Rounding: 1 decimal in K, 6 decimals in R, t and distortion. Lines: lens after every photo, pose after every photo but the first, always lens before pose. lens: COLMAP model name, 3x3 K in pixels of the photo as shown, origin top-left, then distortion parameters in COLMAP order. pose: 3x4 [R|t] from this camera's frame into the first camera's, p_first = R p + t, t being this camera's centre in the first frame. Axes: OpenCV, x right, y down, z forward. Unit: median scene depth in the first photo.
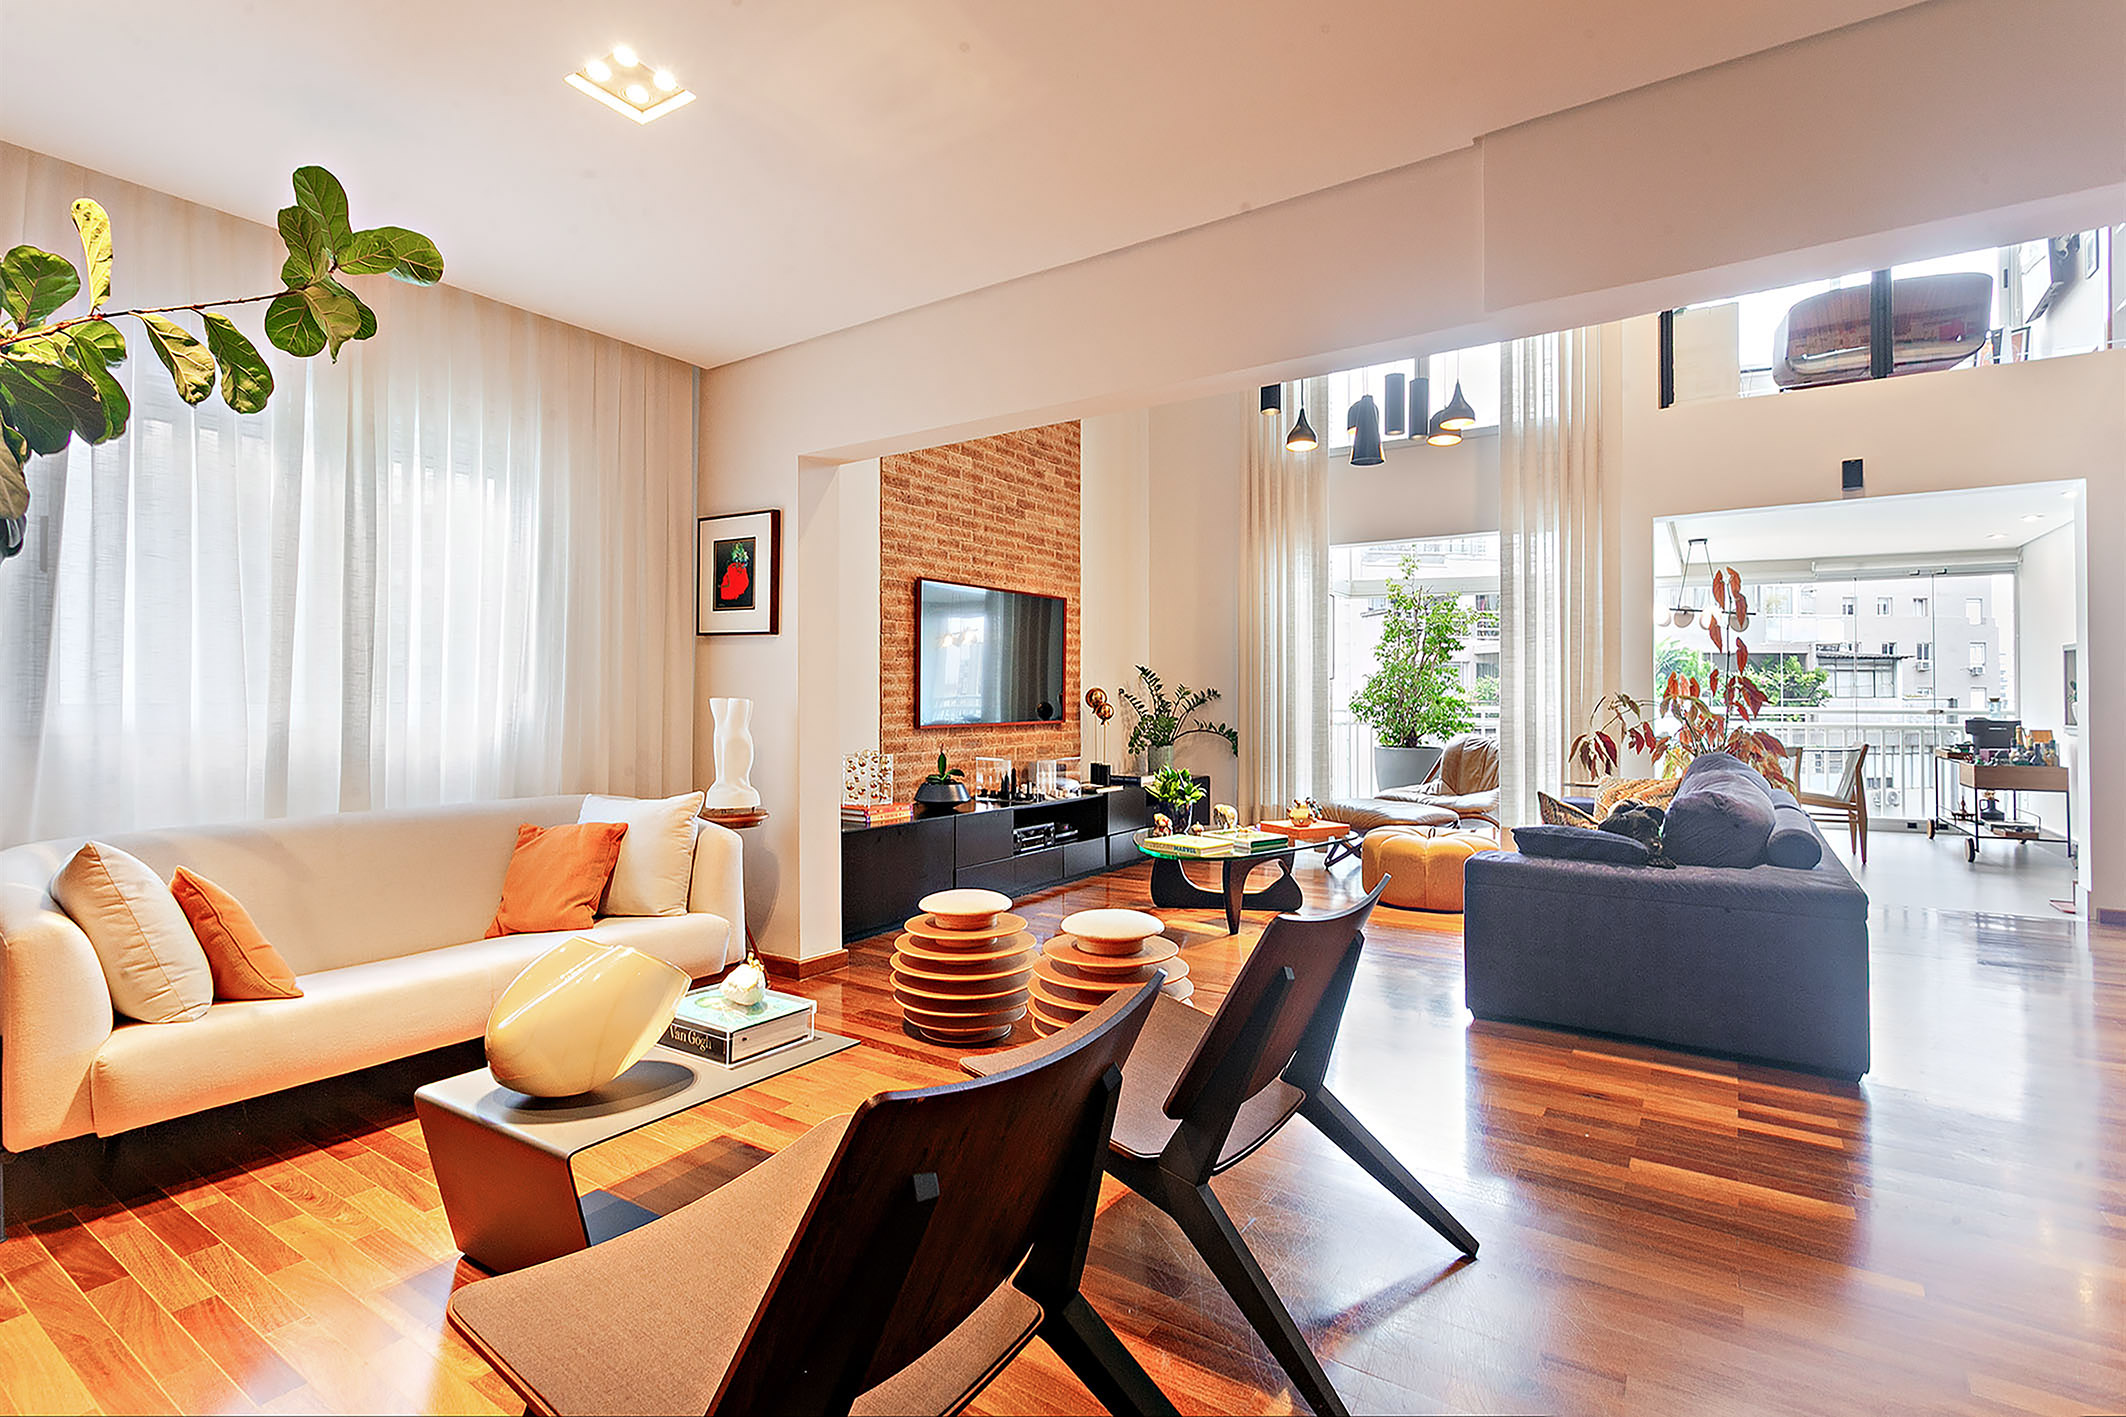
lens RADIAL K [[1032.4, 0, 1054.4], [0, 1032.4, 698.8], [0, 0, 1]] dist [0.002897, 0.000258]
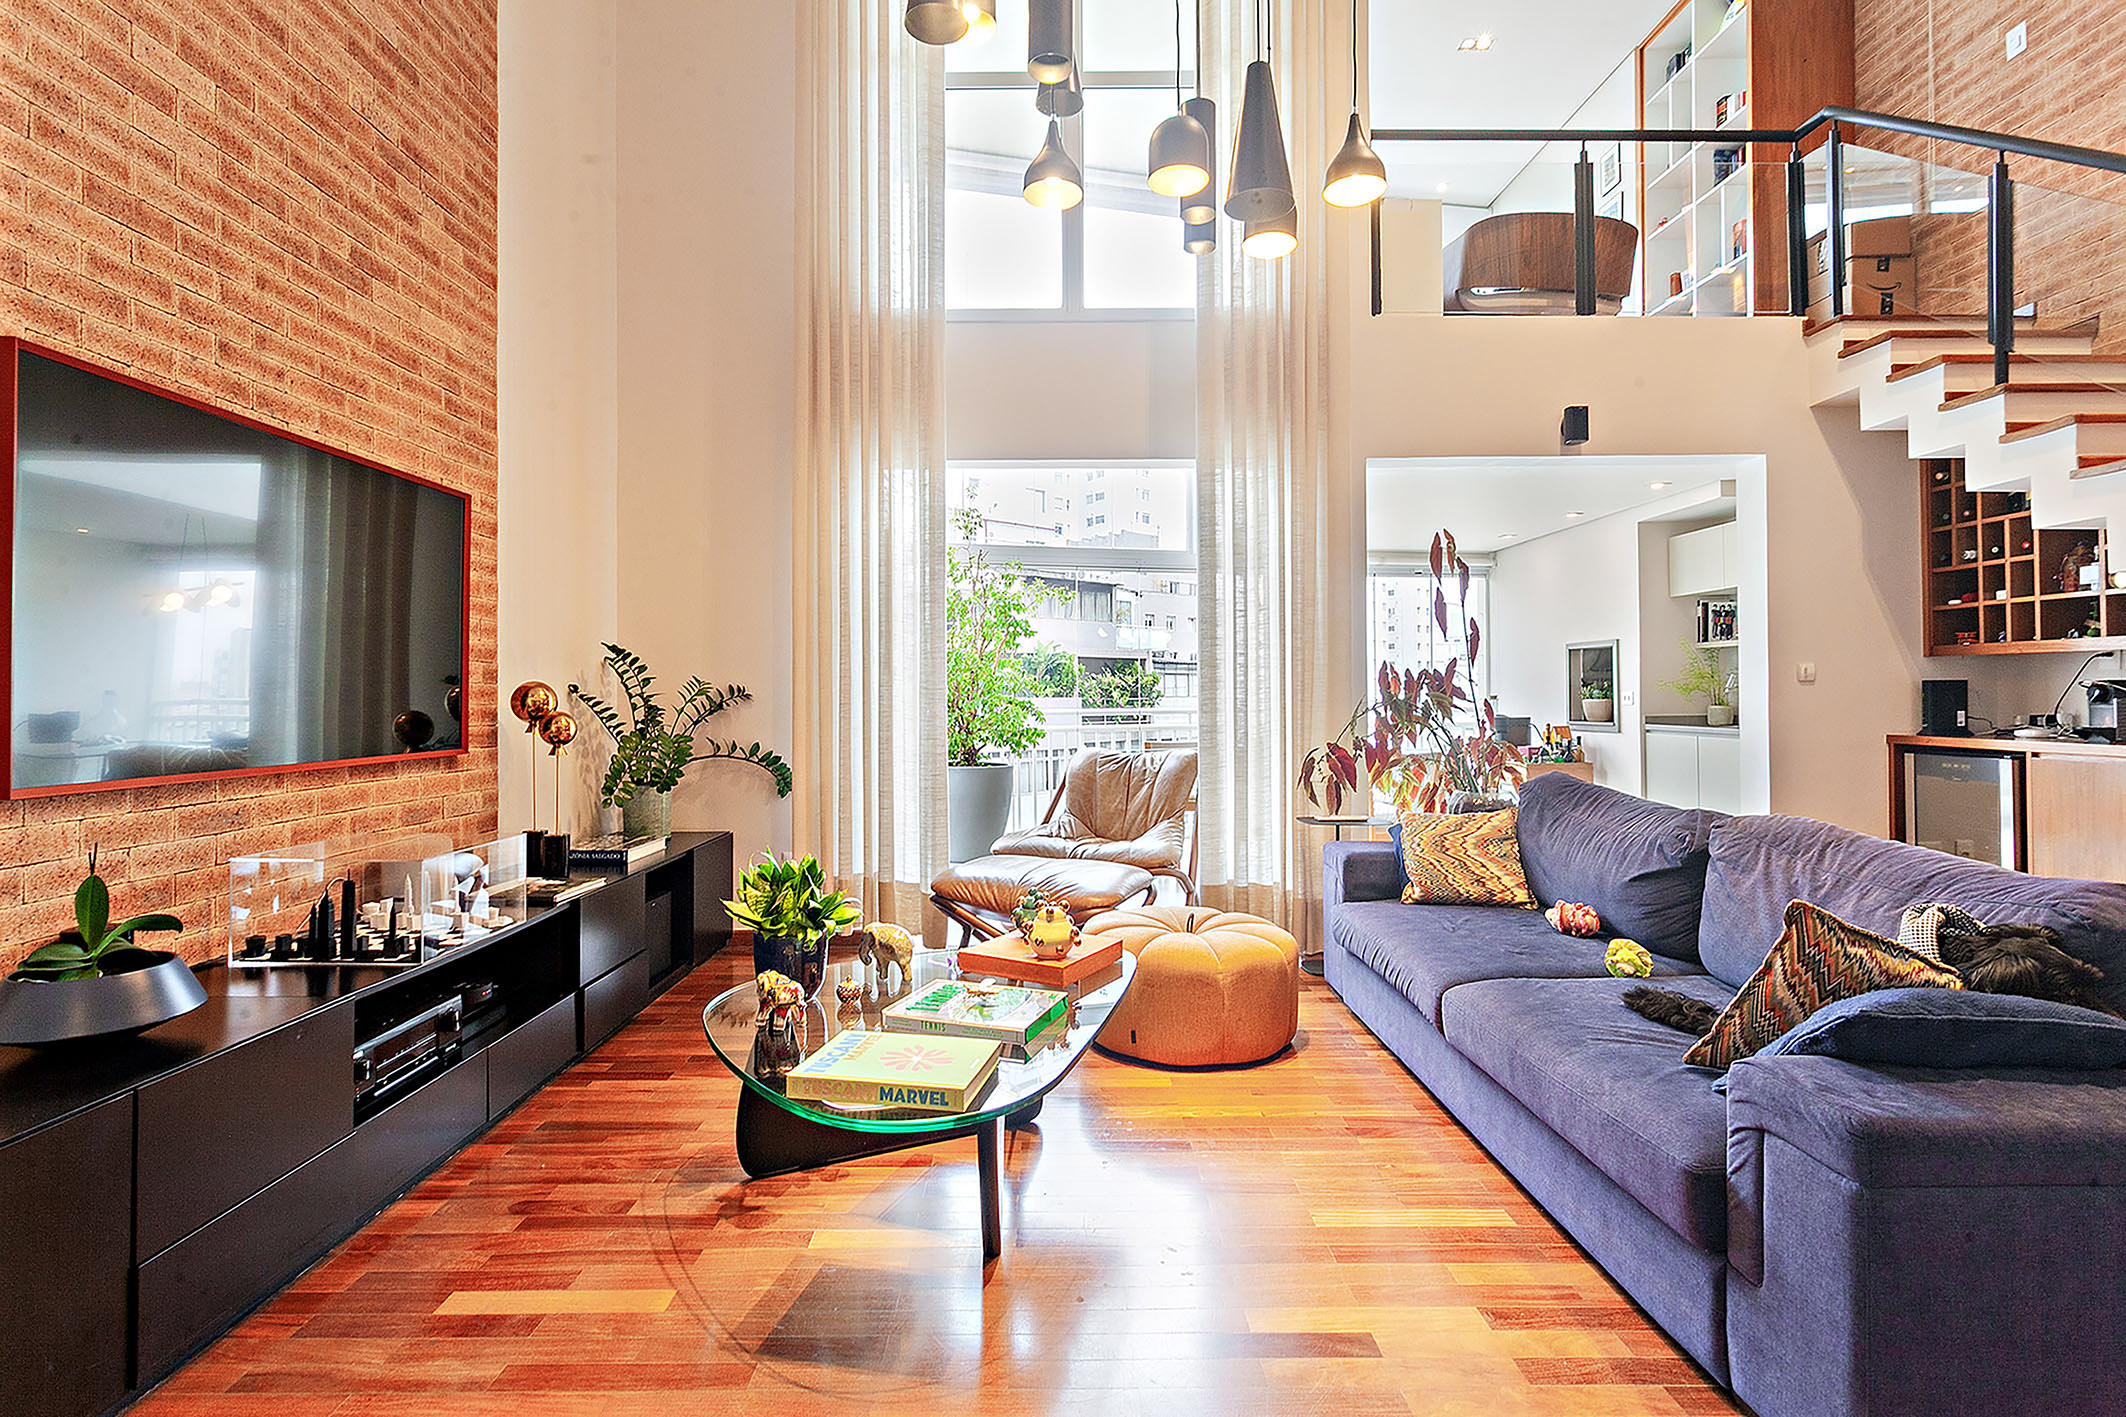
lens RADIAL K [[1032.4, 0, 1044.6], [0, 1032.4, 688.8], [0, 0, 1]] dist [0.002897, 0.000258]
pose [[0.834917, -0.000056, 0.550375, -0.030218], [0.006310, 0.999935, -0.009471, -0.000825], [-0.550339, 0.011380, 0.834864, 0.452431]]
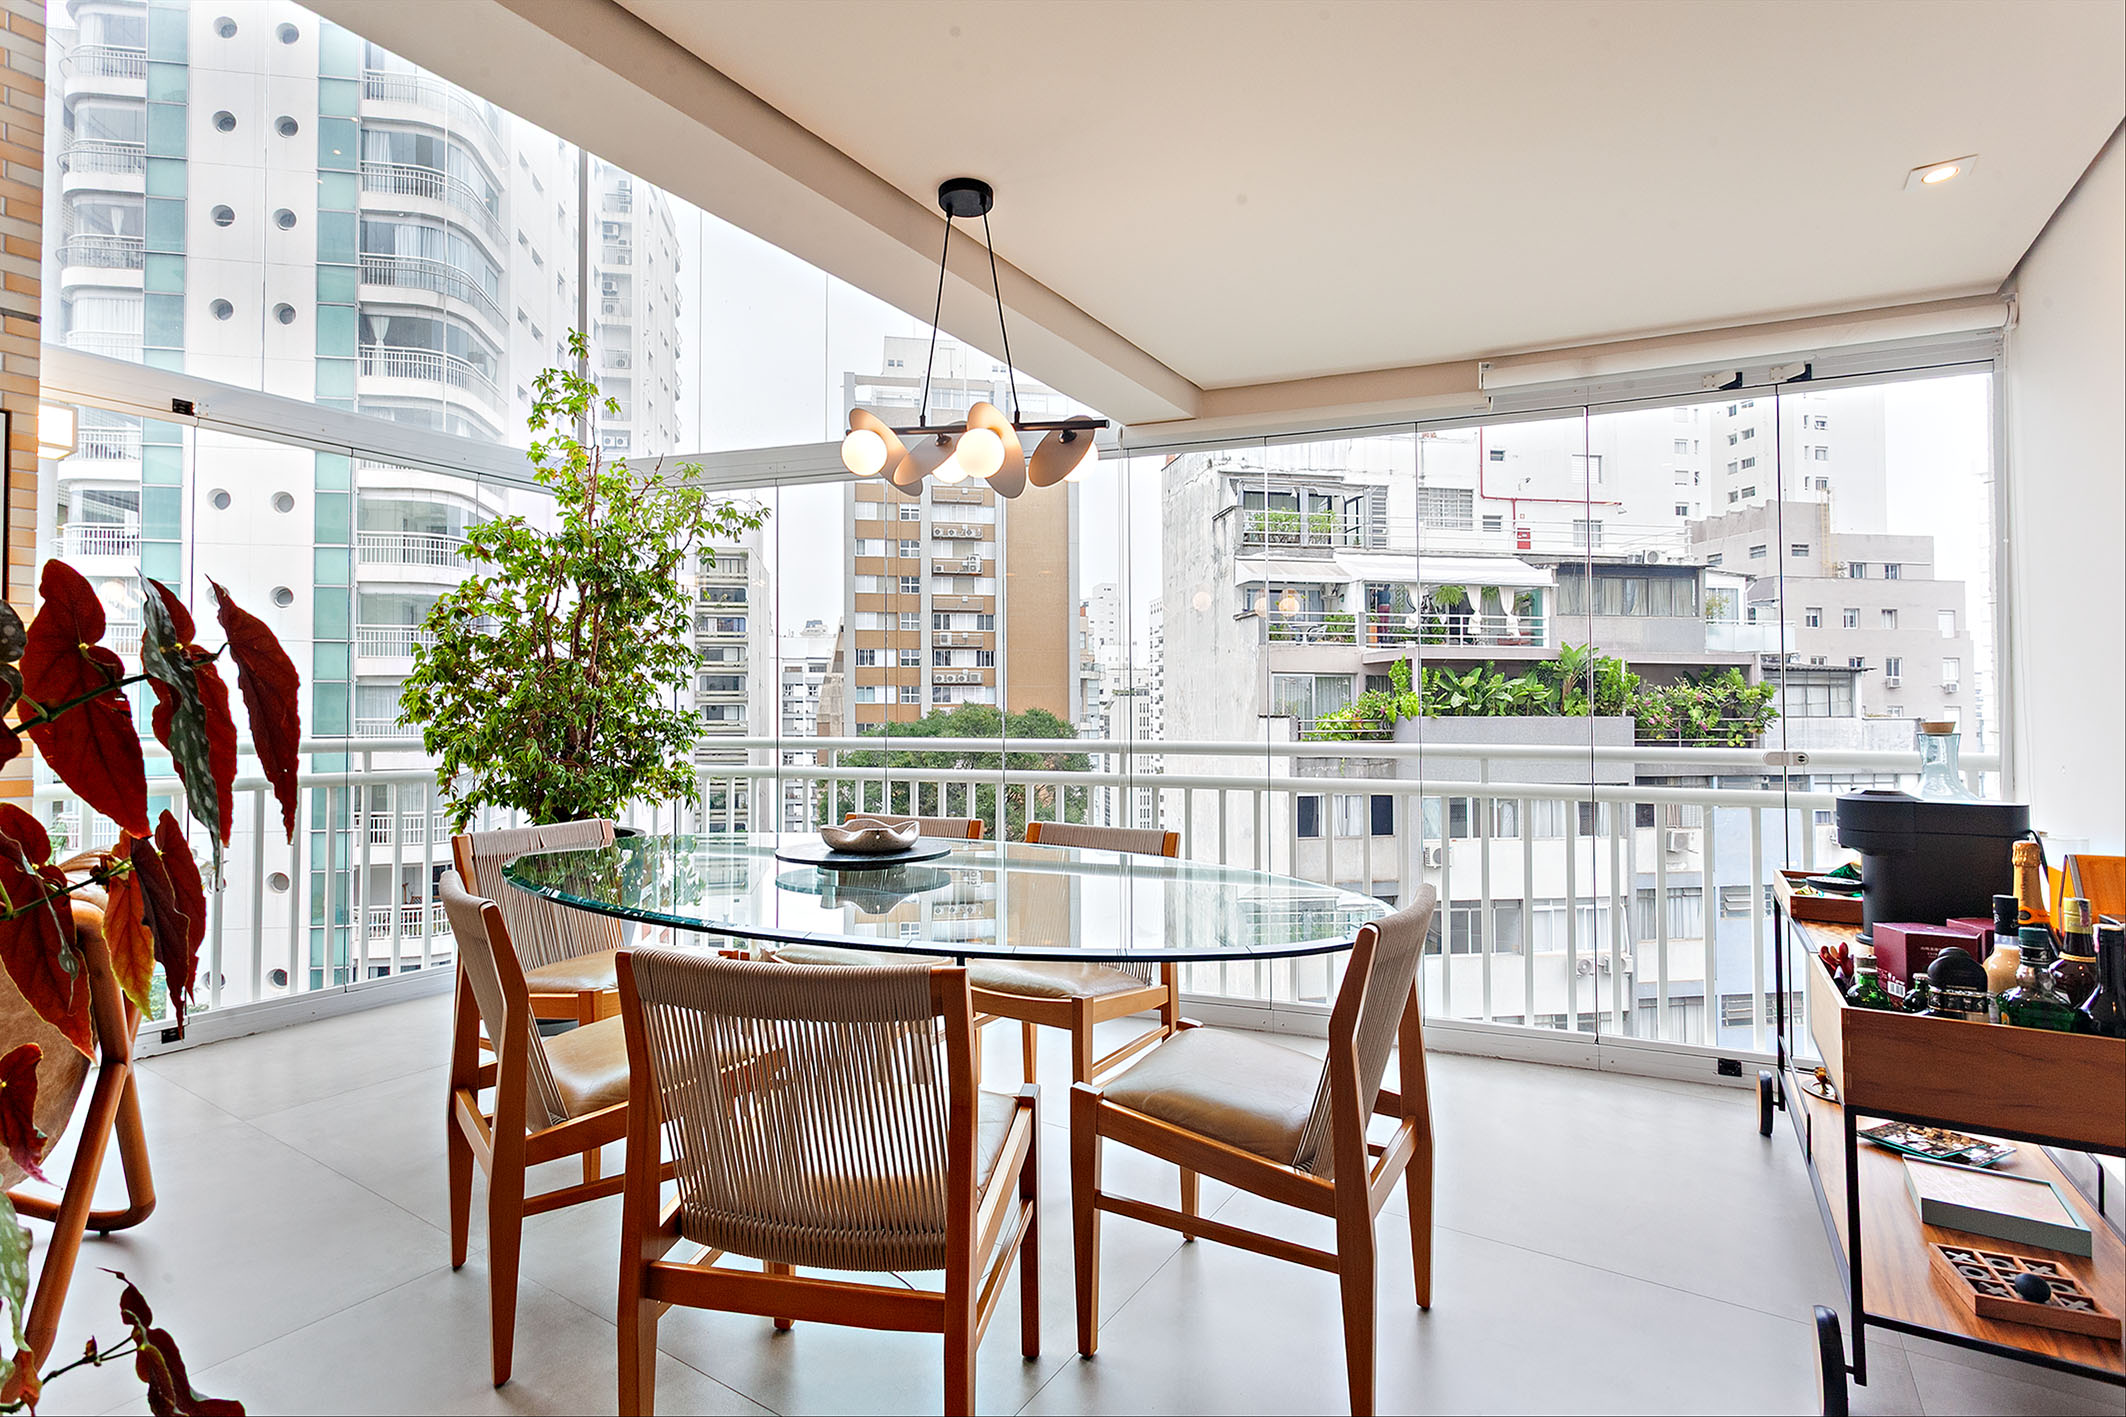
lens RADIAL K [[1032.4, 0, 1067.1], [0, 1032.4, 699.9], [0, 0, 1]] dist [0.002897, 0.000258]
pose [[0.999807, 0.002742, 0.019467, 0.709542], [-0.002440, 0.999877, -0.015495, -0.002418], [-0.019507, 0.015444, 0.999690, 0.768973]]
